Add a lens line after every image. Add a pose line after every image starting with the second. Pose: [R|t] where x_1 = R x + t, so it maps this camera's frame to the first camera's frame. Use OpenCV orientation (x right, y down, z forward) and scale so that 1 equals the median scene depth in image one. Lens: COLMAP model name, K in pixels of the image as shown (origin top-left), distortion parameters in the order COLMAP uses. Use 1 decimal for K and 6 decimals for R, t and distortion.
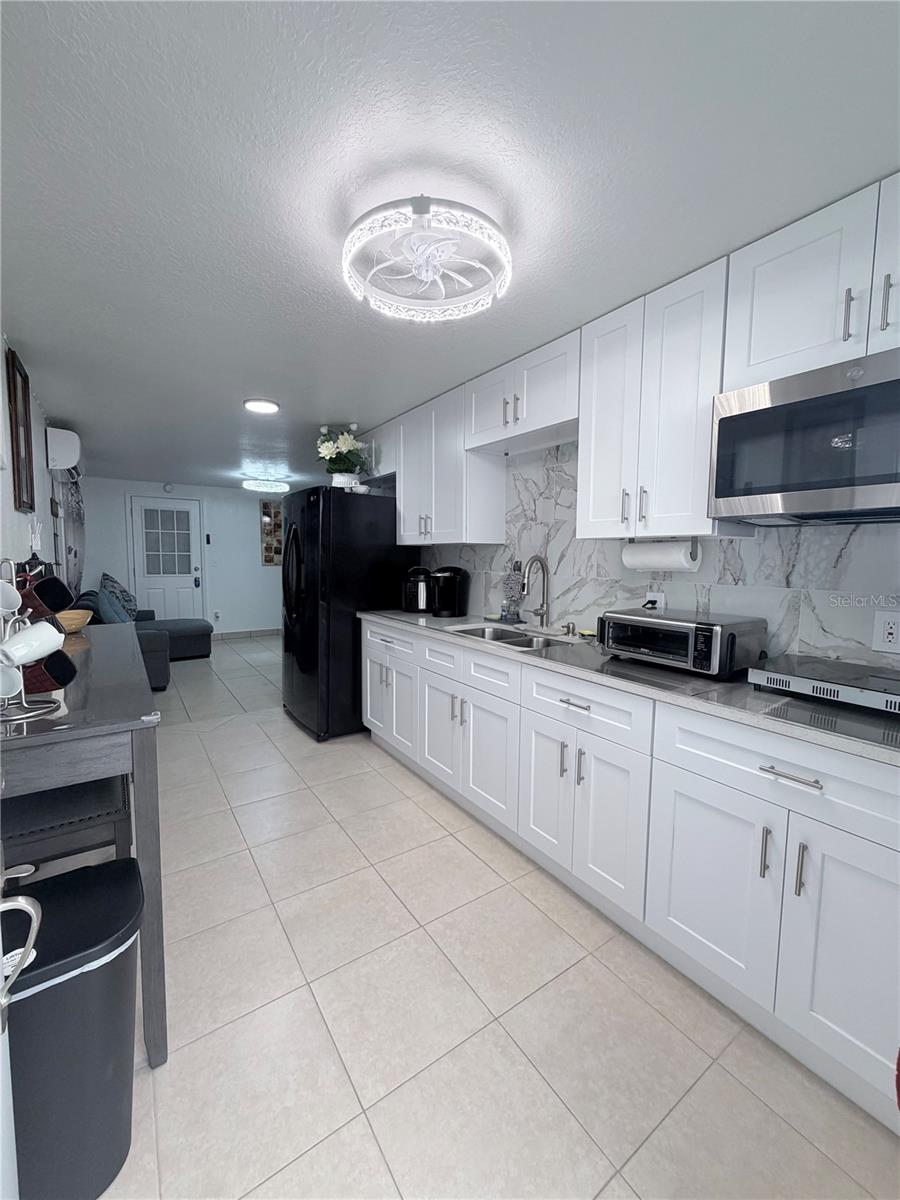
lens RADIAL K [[479.3, 0, 452.8], [0, 479.3, 594.9], [0, 0, 1]] dist [0.002164, -0.000492]
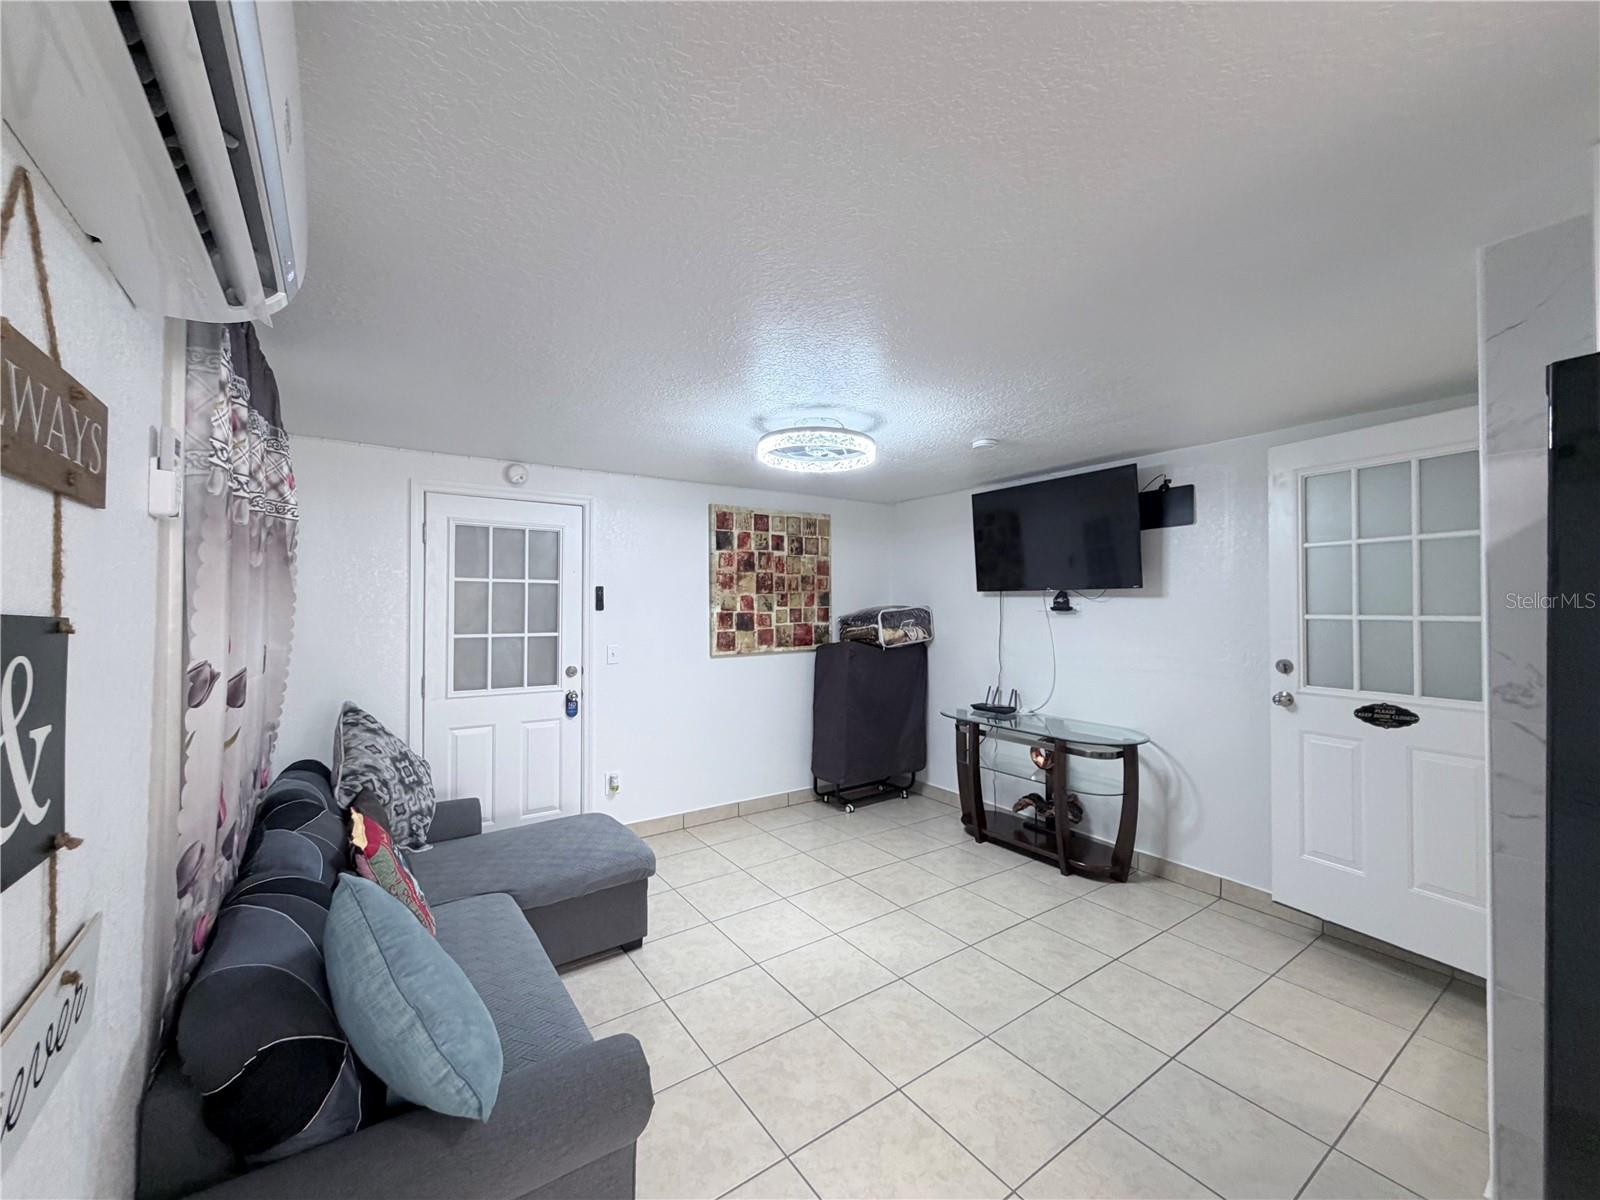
lens RADIAL K [[639.1, 0, 795.4], [0, 639.1, 599.1], [0, 0, 1]] dist [0.002164, -0.000492]
pose [[0.999948, -0.008530, -0.005609, -0.354453], [0.007972, 0.995639, -0.092952, -0.065899], [0.006377, 0.092902, 0.995655, 0.474213]]
